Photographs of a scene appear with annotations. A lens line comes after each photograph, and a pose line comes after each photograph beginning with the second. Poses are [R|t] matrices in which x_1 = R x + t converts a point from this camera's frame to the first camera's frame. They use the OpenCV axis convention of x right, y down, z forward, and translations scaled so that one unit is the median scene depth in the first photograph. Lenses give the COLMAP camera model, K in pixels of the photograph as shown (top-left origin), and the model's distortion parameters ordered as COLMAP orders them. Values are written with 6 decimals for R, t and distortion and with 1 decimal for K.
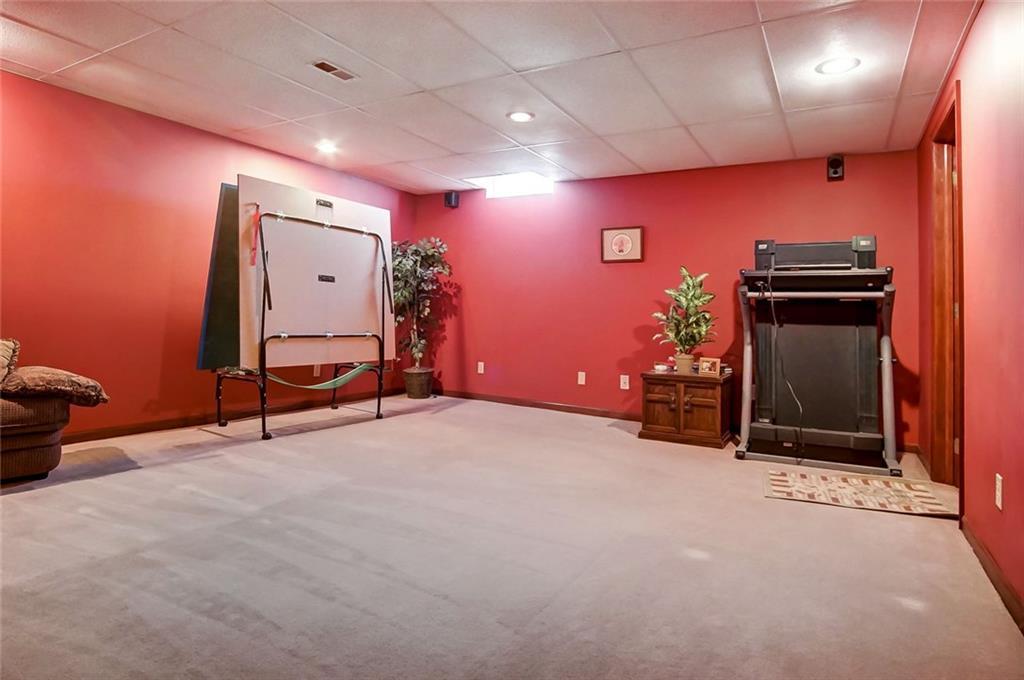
lens RADIAL K [[565.5, 0, 513.5], [0, 565.5, 335.6], [0, 0, 1]] dist [-0.004523, -0.000476]
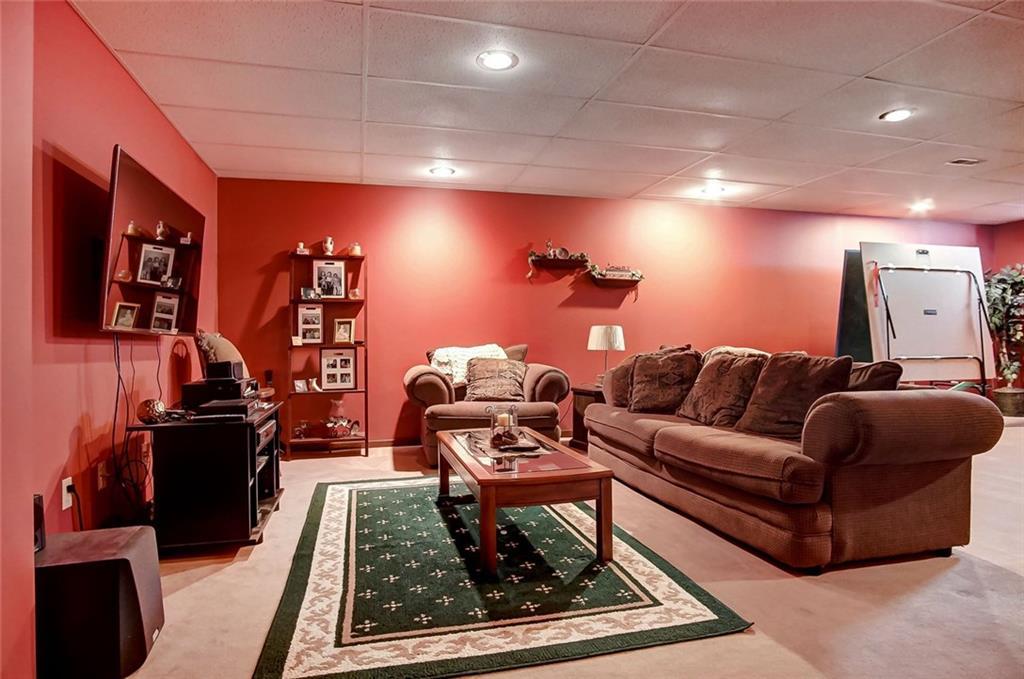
lens RADIAL K [[565.5, 0, 514.9], [0, 565.5, 345.7], [0, 0, 1]] dist [-0.004523, -0.000476]
pose [[0.714286, -0.024887, -0.699412, -0.092902], [0.001144, 0.999408, -0.034394, 0.012122], [0.699853, 0.023767, 0.713891, -0.426838]]
